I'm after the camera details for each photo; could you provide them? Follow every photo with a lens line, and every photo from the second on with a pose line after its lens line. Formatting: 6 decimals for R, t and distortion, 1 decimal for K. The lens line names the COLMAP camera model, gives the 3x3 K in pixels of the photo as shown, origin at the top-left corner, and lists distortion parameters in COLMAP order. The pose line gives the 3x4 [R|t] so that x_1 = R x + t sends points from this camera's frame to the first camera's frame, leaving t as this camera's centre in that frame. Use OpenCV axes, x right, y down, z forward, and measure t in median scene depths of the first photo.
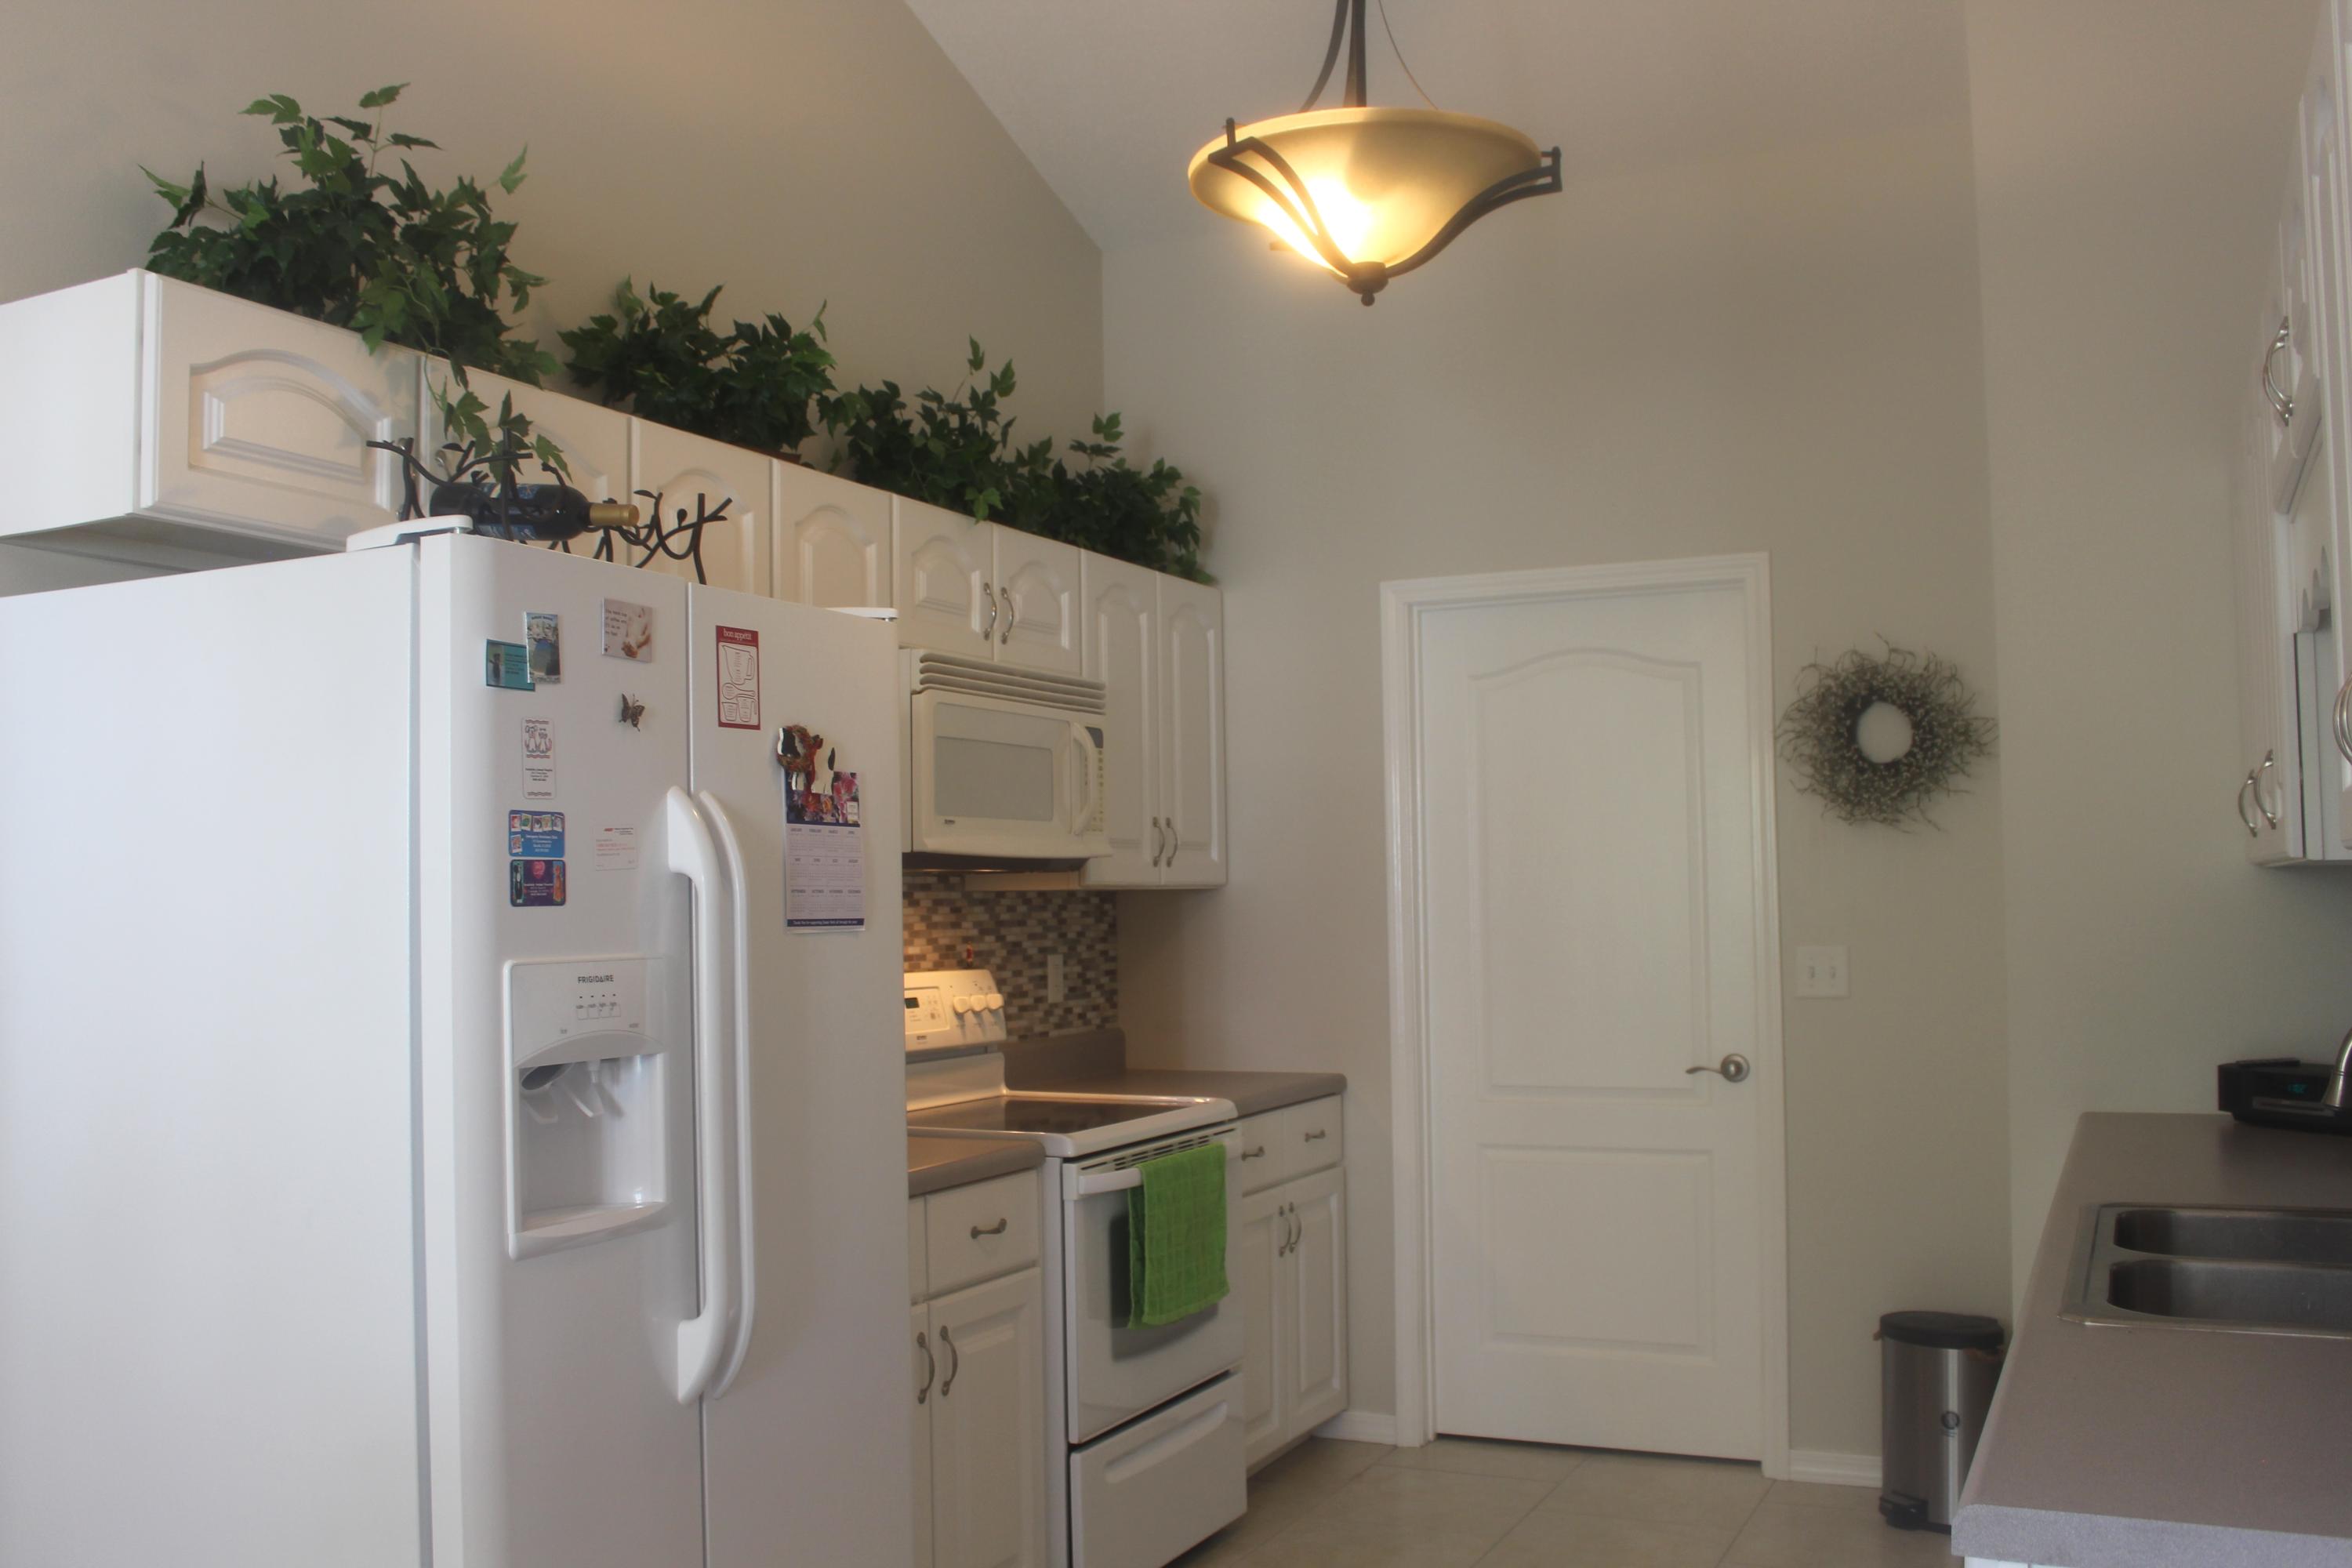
lens RADIAL K [[2141.5, 0, 1165.0], [0, 2141.5, 829.7], [0, 0, 1]] dist [-0.168912, 0.233410]
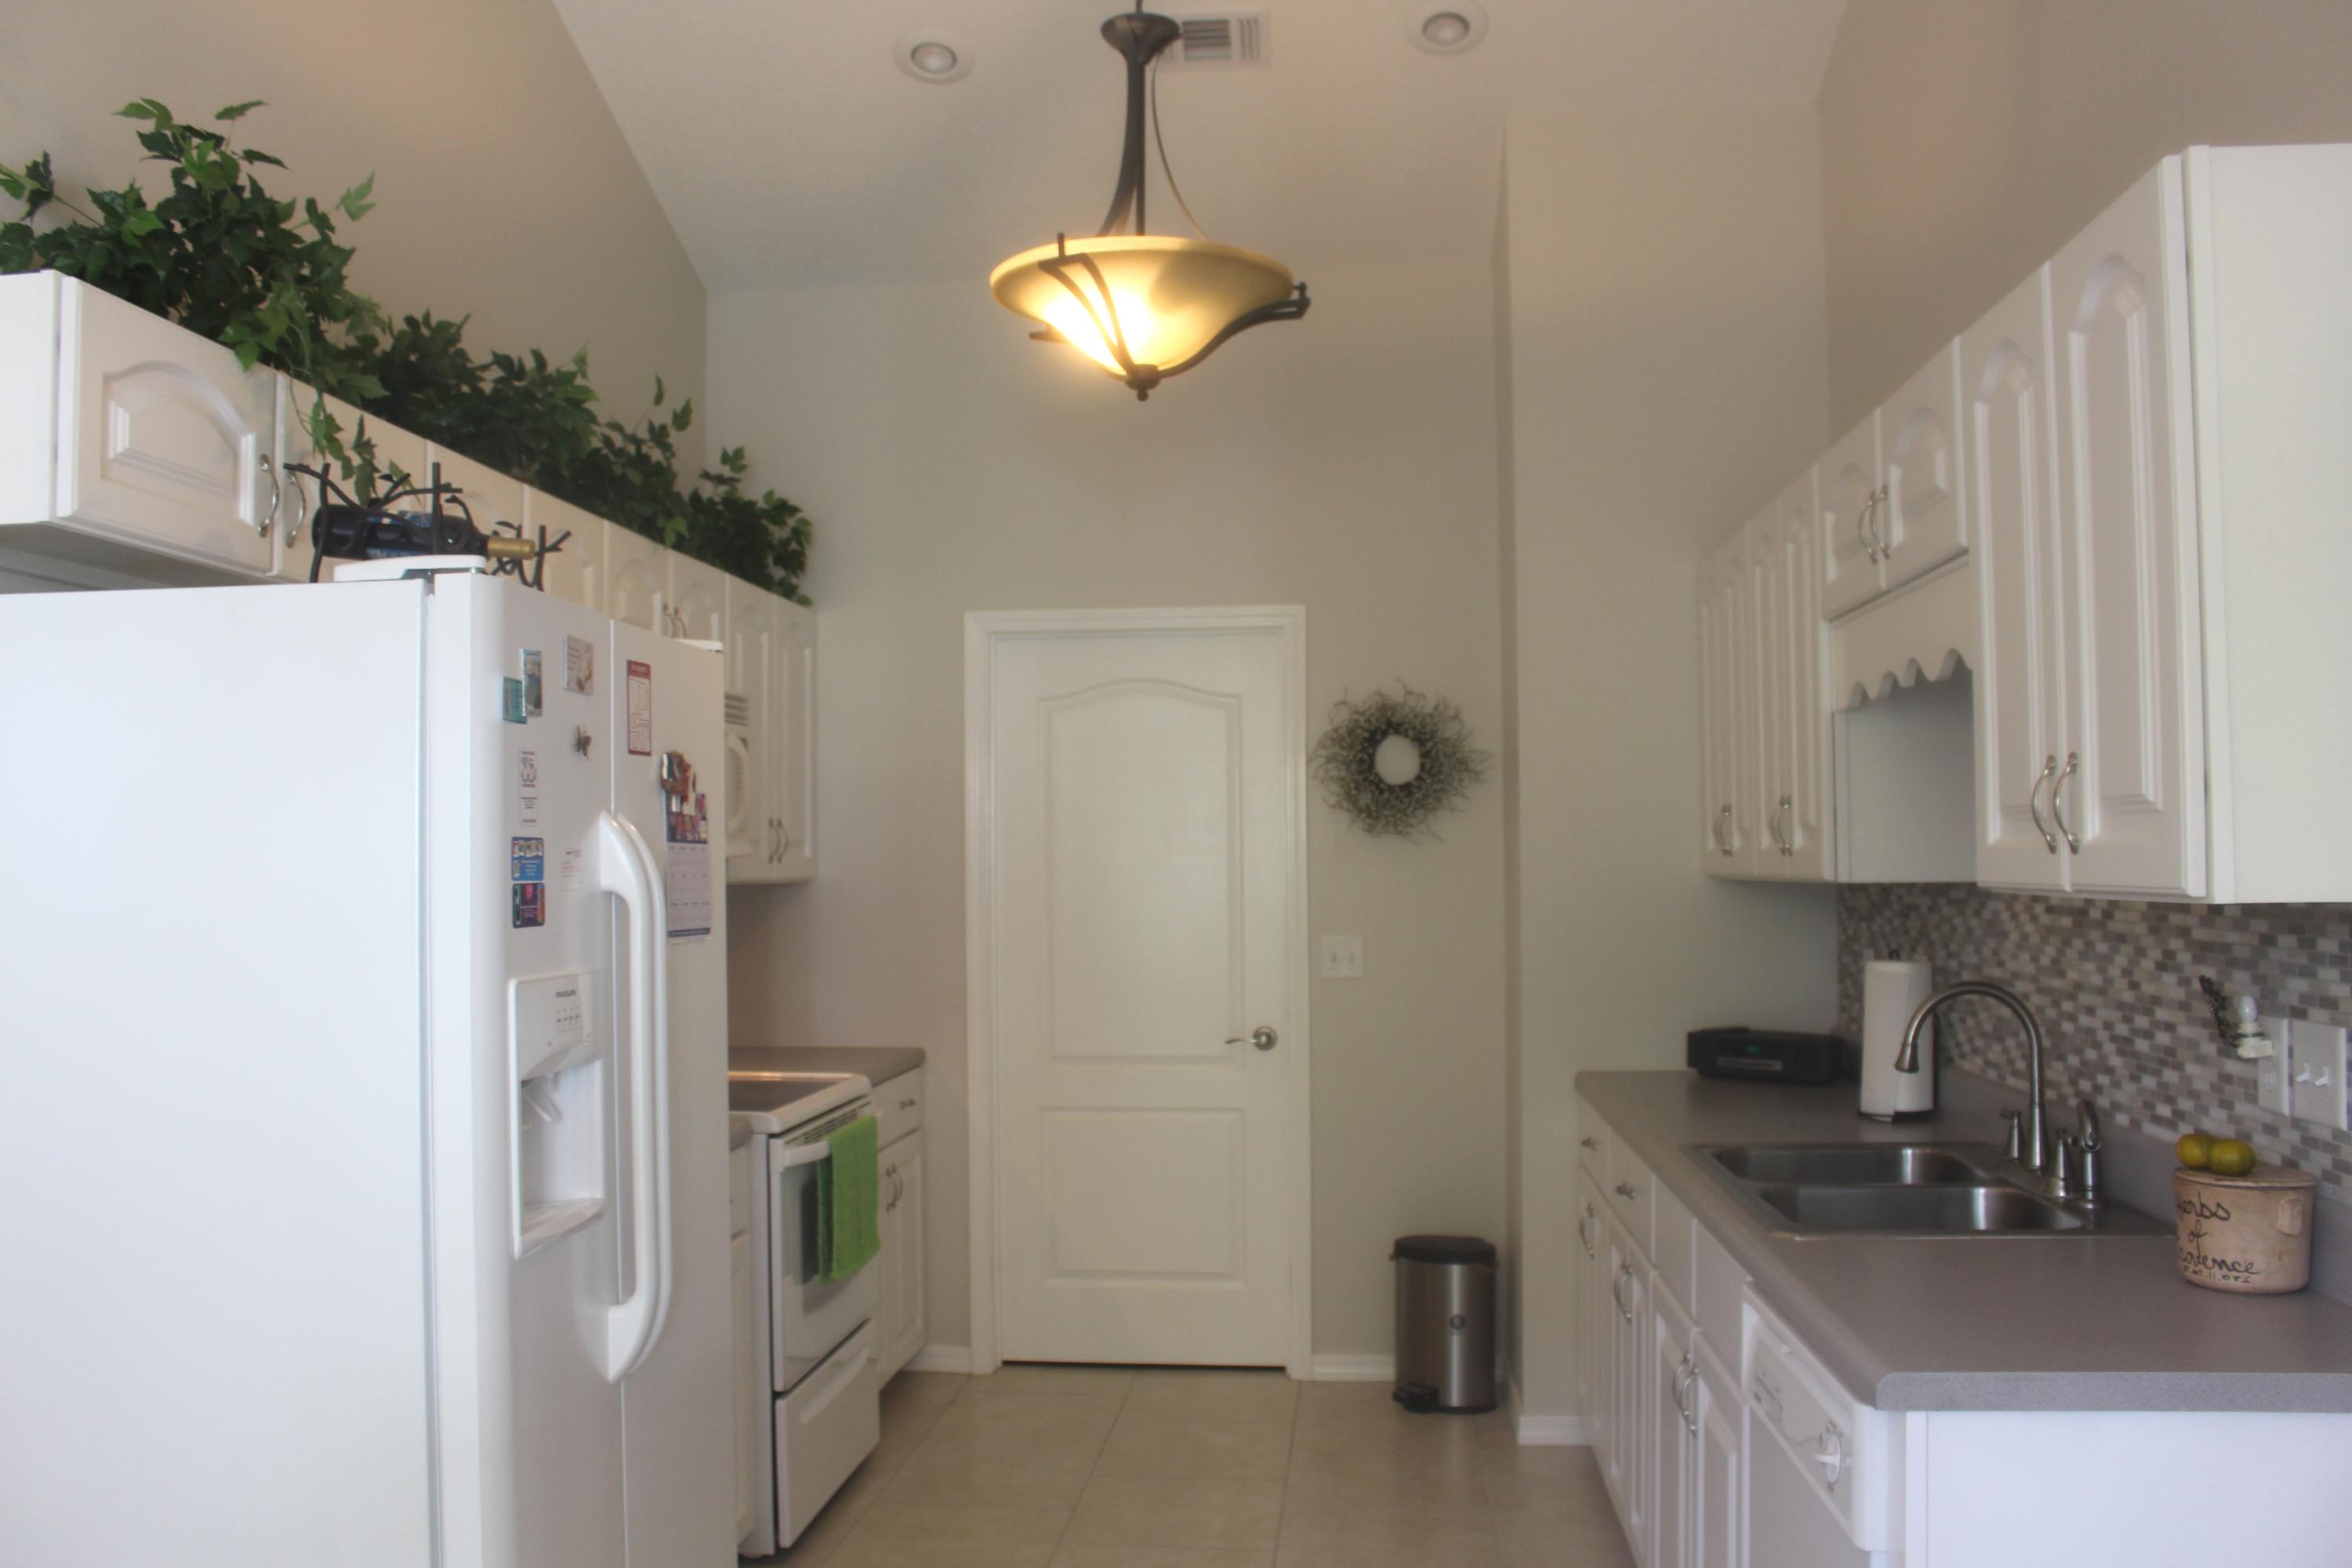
lens RADIAL K [[1953.6, 0, 1180.8], [0, 1953.6, 837.8], [0, 0, 1]] dist [-0.175028, 0.182718]
pose [[0.938825, 0.013389, 0.344133, -0.166153], [-0.019006, 0.999735, 0.012953, -0.014097], [-0.343868, -0.018702, 0.938832, -0.008221]]
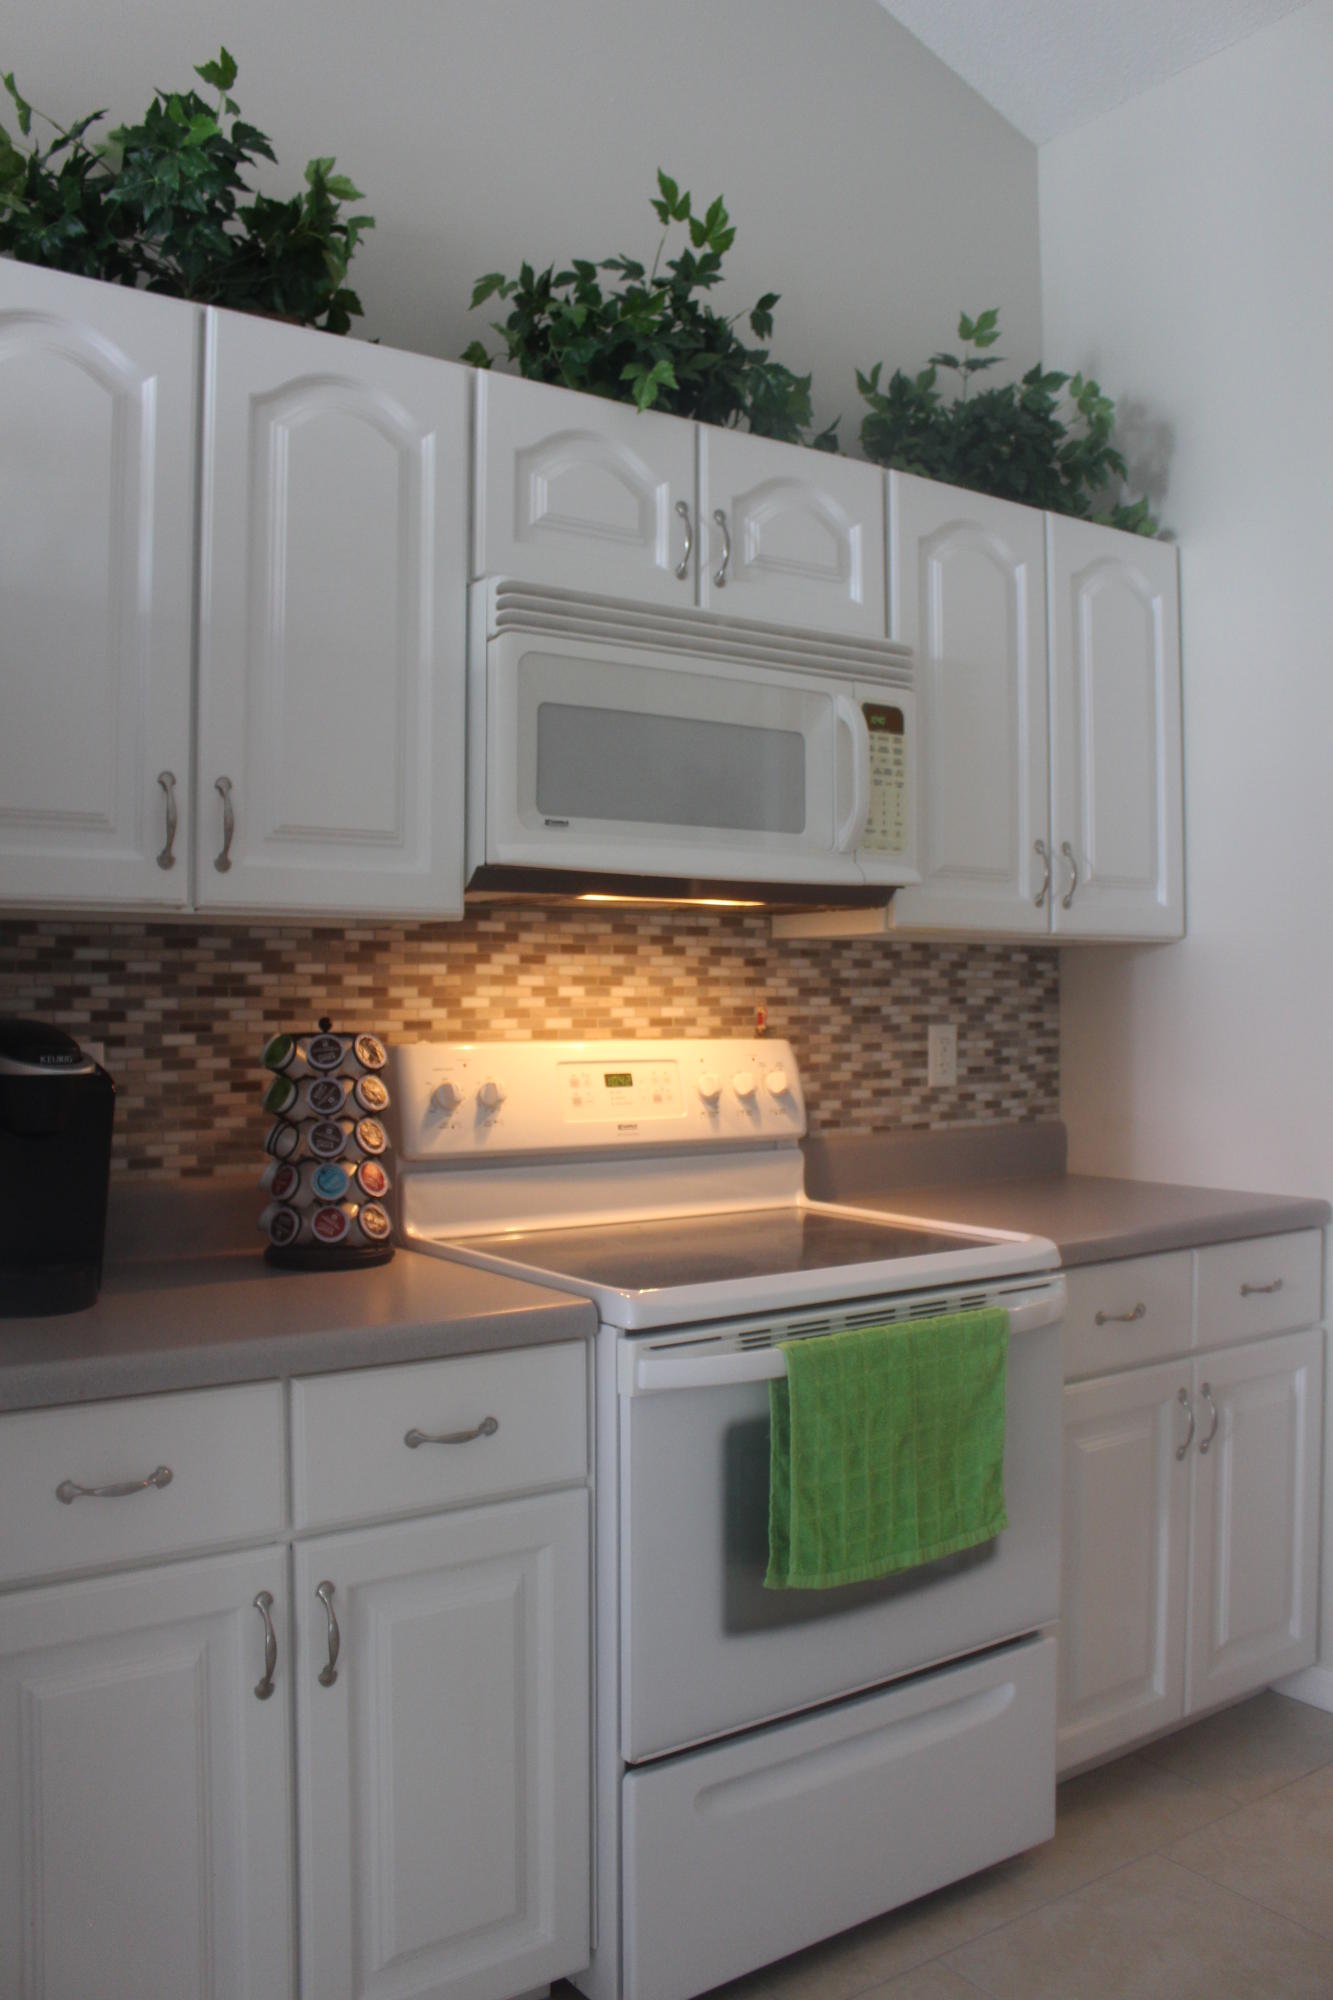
lens RADIAL K [[1661.2, 0, 666.5], [0, 1661.2, 1000.0], [0, 0, 1]] dist [-0.175028, 0.182718]
pose [[0.877078, 0.016782, -0.480055, 0.172786], [0.002003, 0.999253, 0.038592, 0.029846], [0.480344, -0.034810, 0.876389, 0.488480]]
